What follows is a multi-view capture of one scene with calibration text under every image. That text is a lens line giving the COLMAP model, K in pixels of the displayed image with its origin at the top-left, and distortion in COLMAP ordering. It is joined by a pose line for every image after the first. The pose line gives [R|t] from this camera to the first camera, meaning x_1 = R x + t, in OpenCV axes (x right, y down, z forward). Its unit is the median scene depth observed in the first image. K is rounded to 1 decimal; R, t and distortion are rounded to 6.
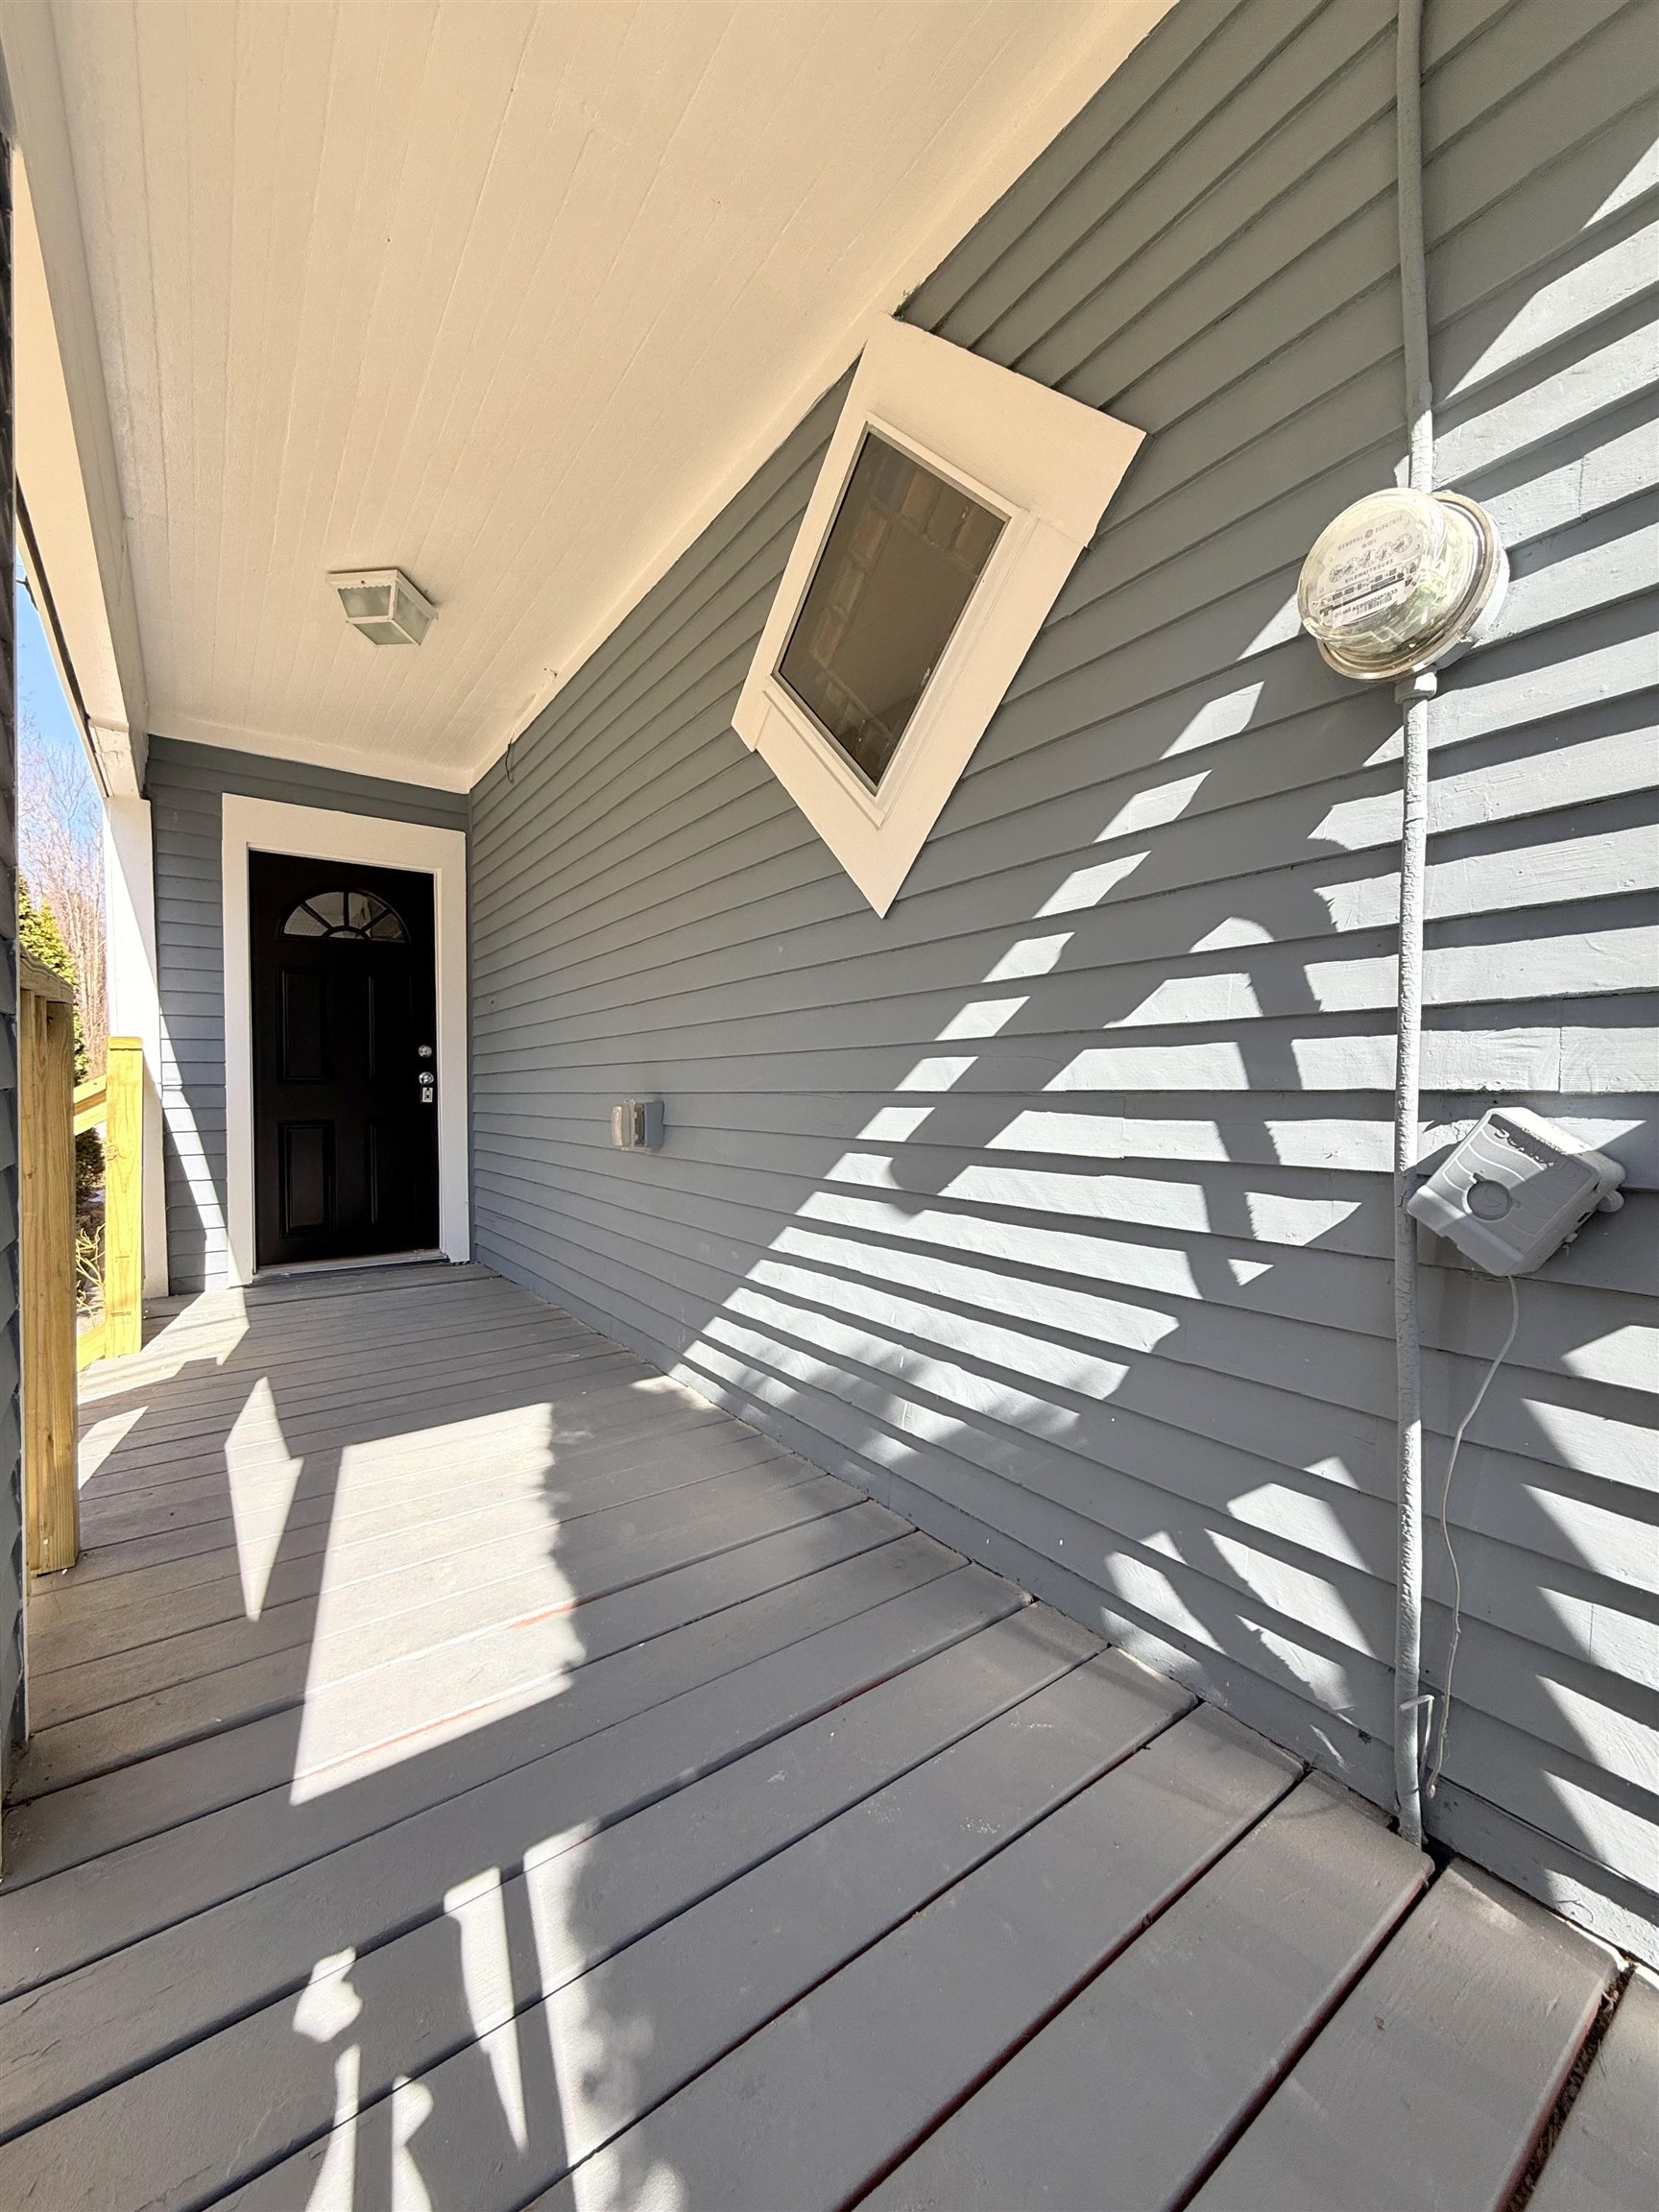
lens RADIAL K [[888.3, 0, 879.8], [0, 888.3, 1100.8], [0, 0, 1]] dist [-0.001490, -0.000557]
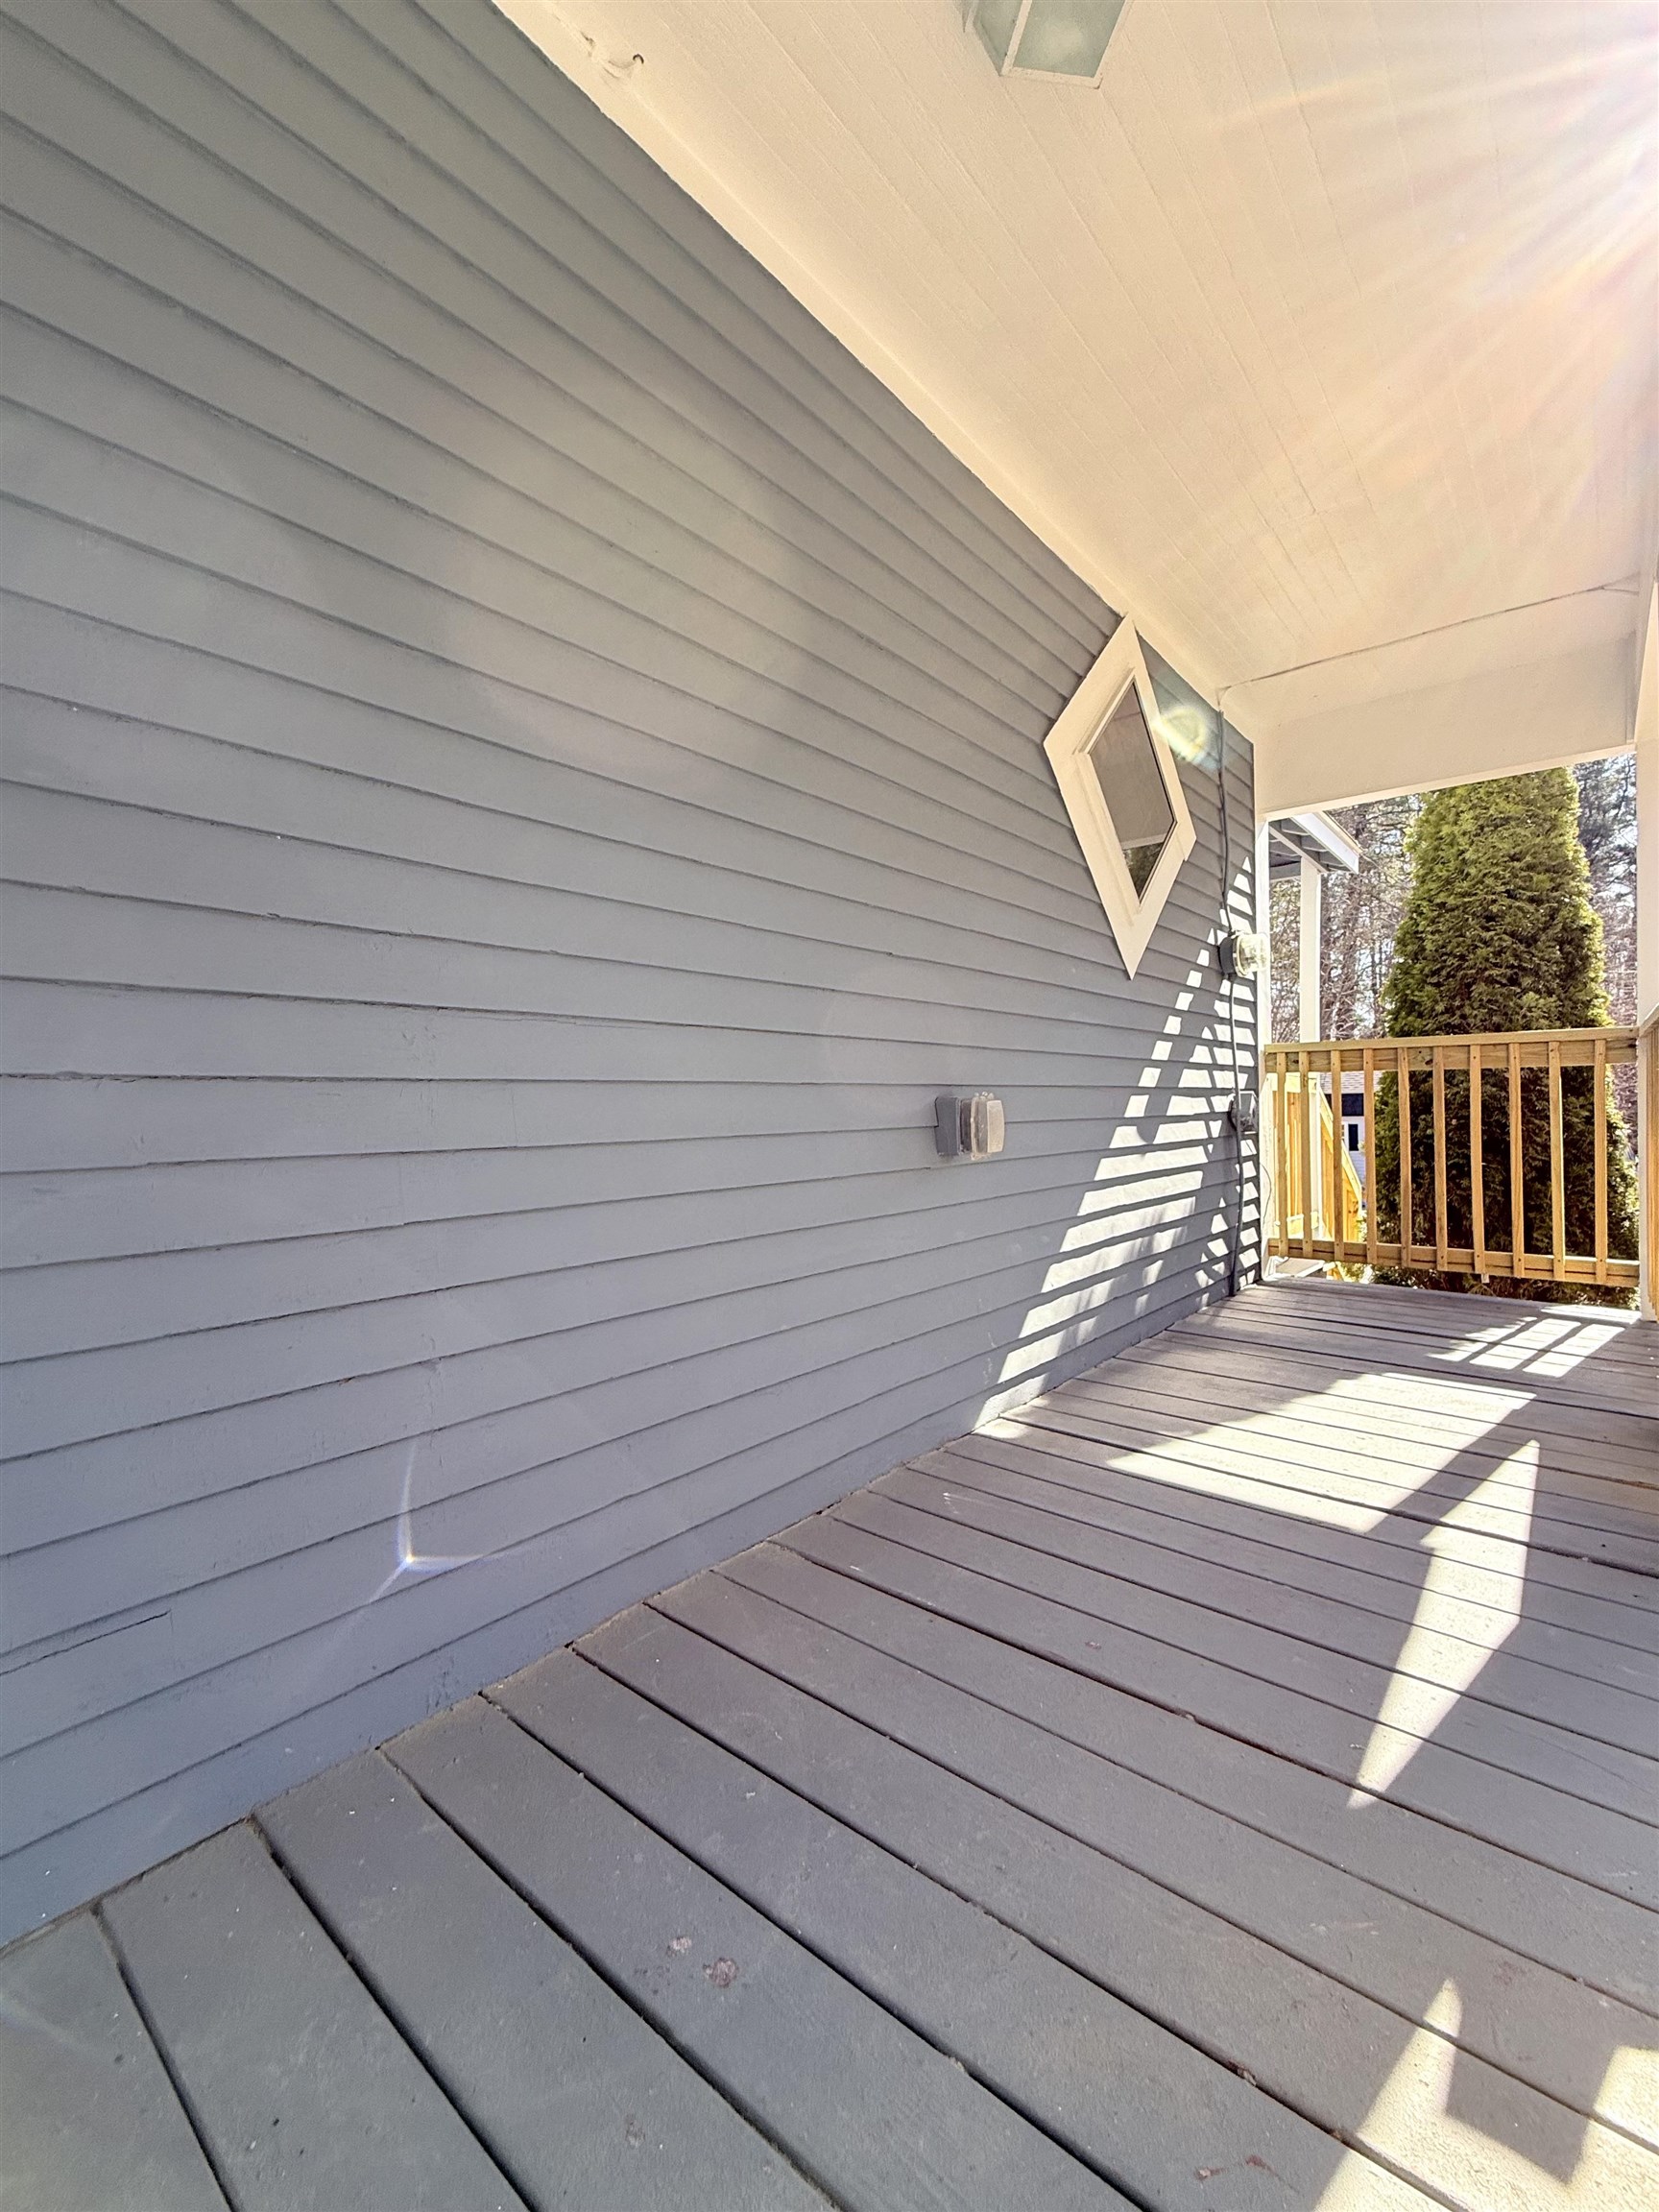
lens RADIAL K [[918.4, 0, 829.5], [0, 918.4, 1106.0], [0, 0, 1]] dist [-0.000060, -0.000069]
pose [[-0.217557, 0.014128, 0.975945, -1.062174], [0.031607, 0.999473, -0.007423, 0.014086], [-0.975536, 0.029231, -0.217888, 1.338165]]
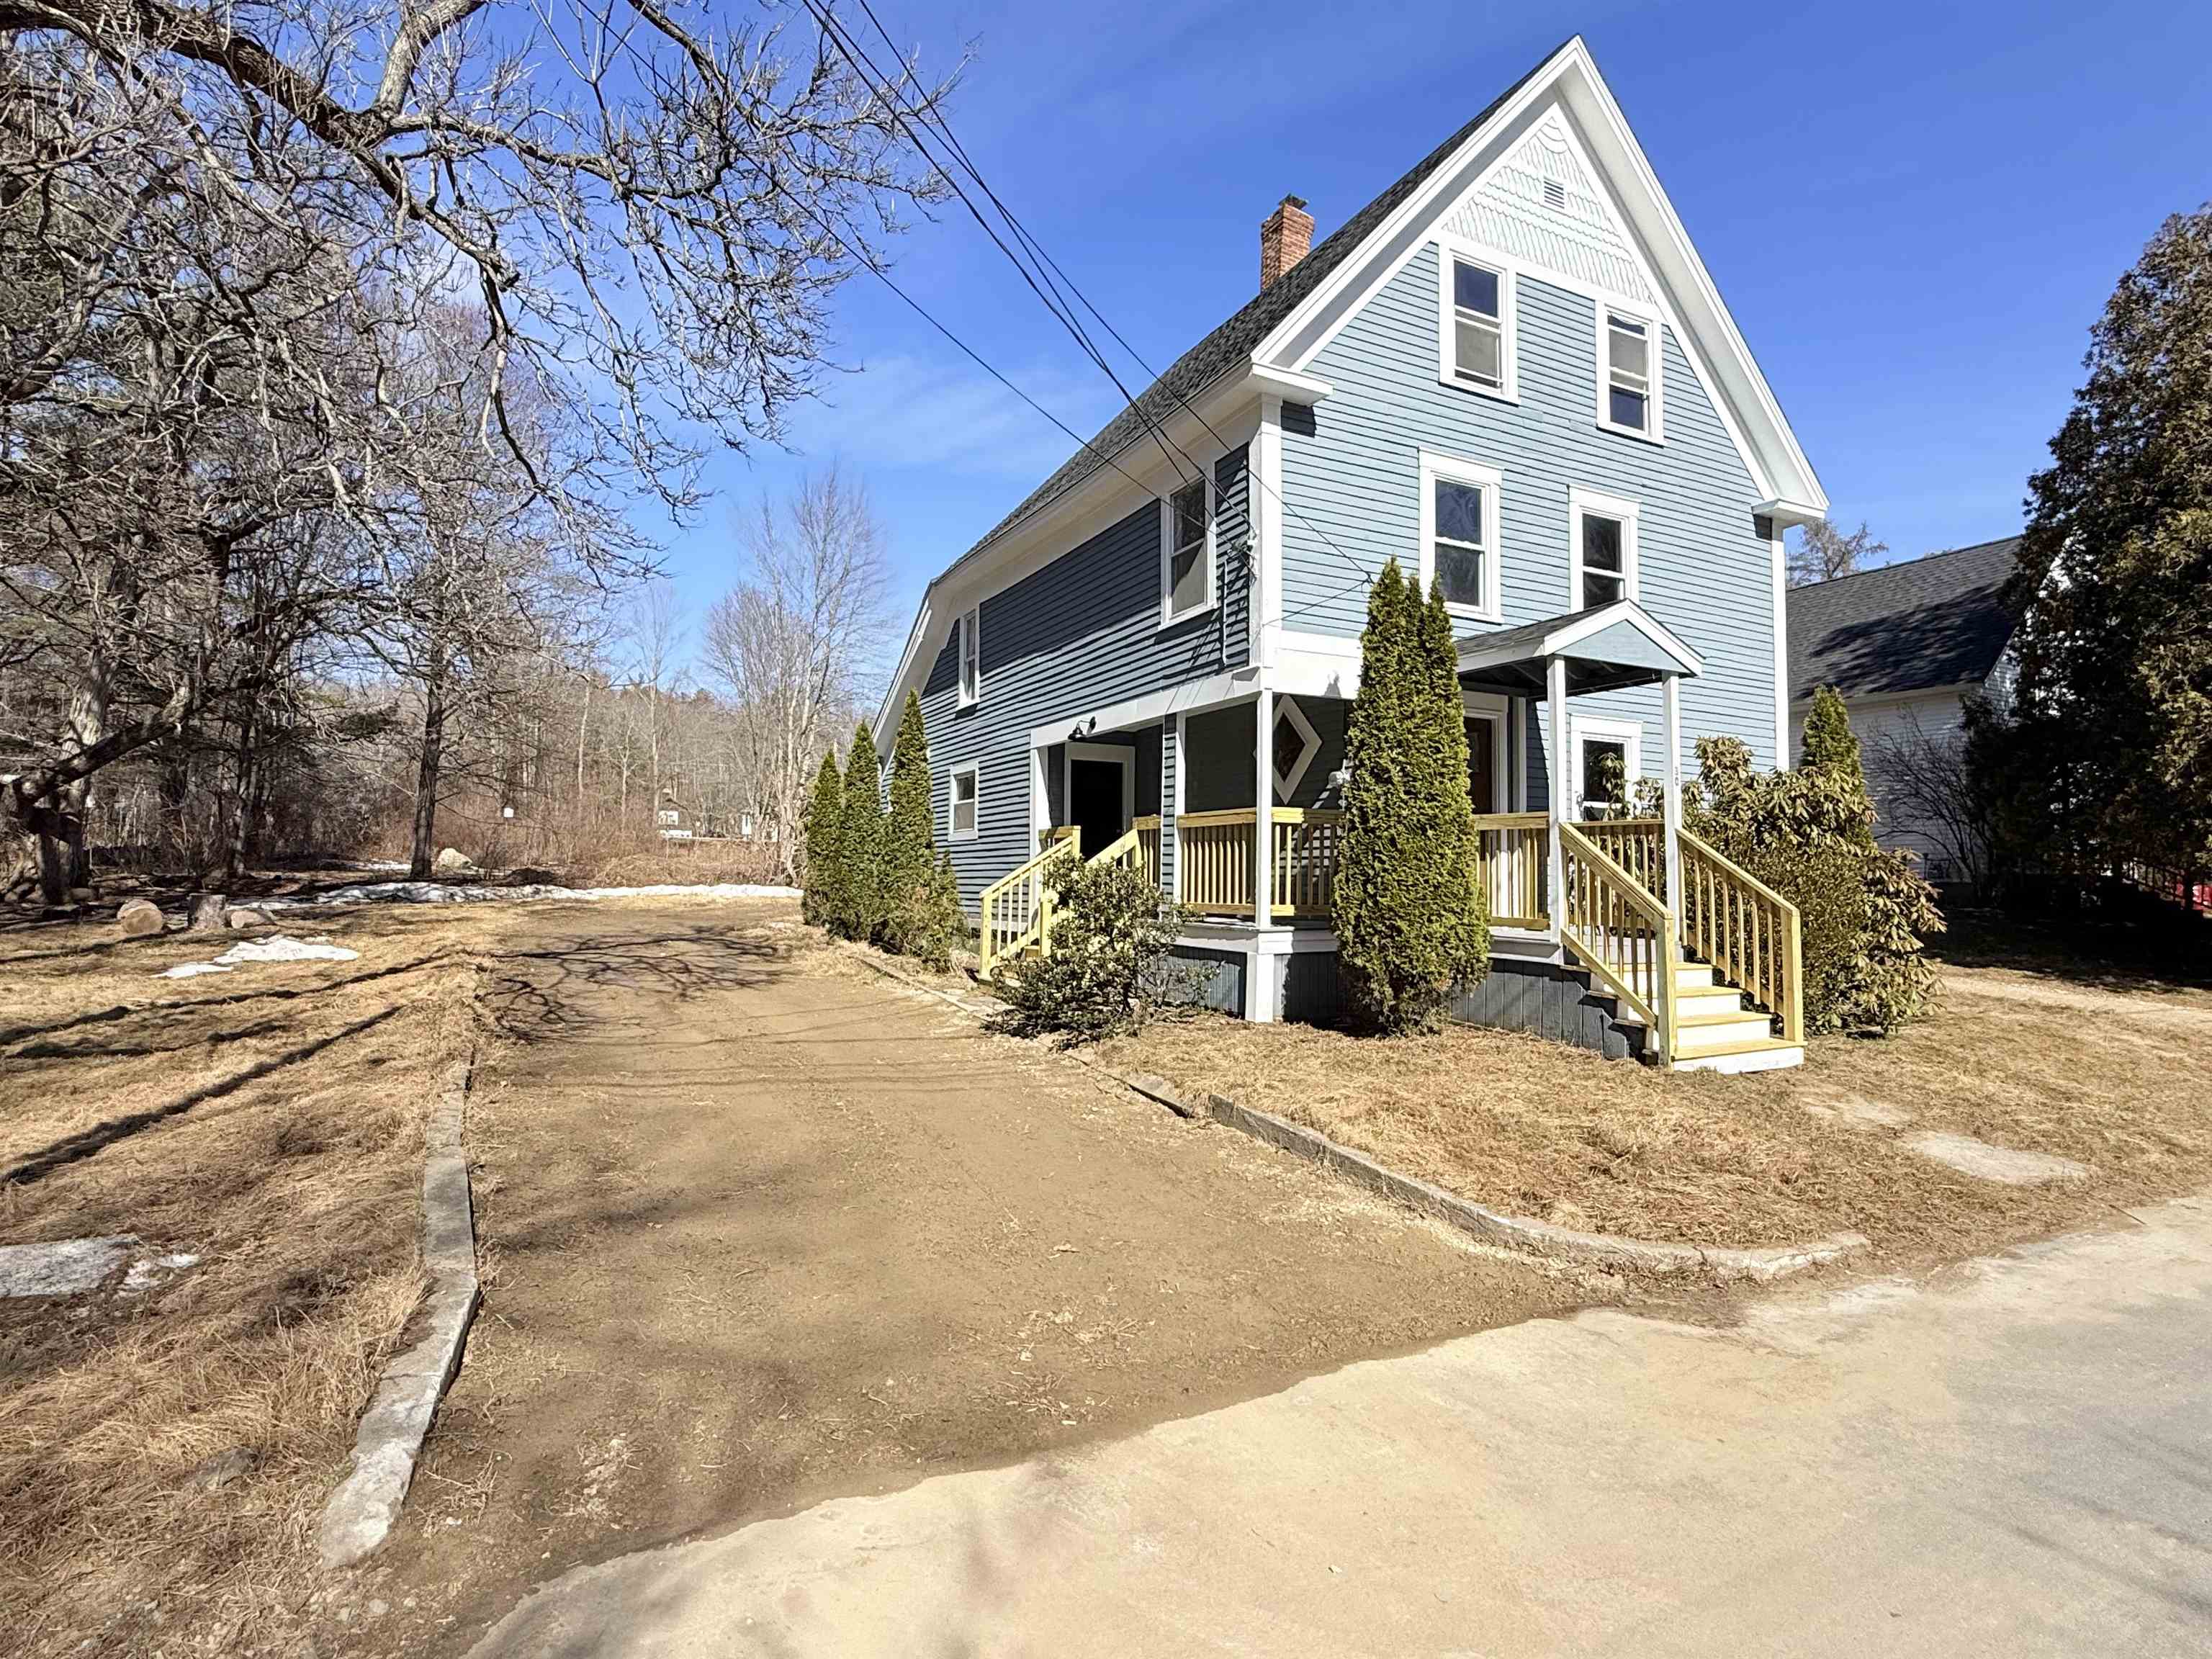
lens RADIAL K [[1131.3, 0, 1111.6], [0, 1131.3, 824.5], [0, 0, 1]] dist [0.001193, 0.000372]
pose [[0.984726, 0.002199, -0.174098, 0.096598], [-0.013896, 0.997723, -0.065997, 0.257992], [0.173556, 0.067408, 0.982514, -4.014824]]
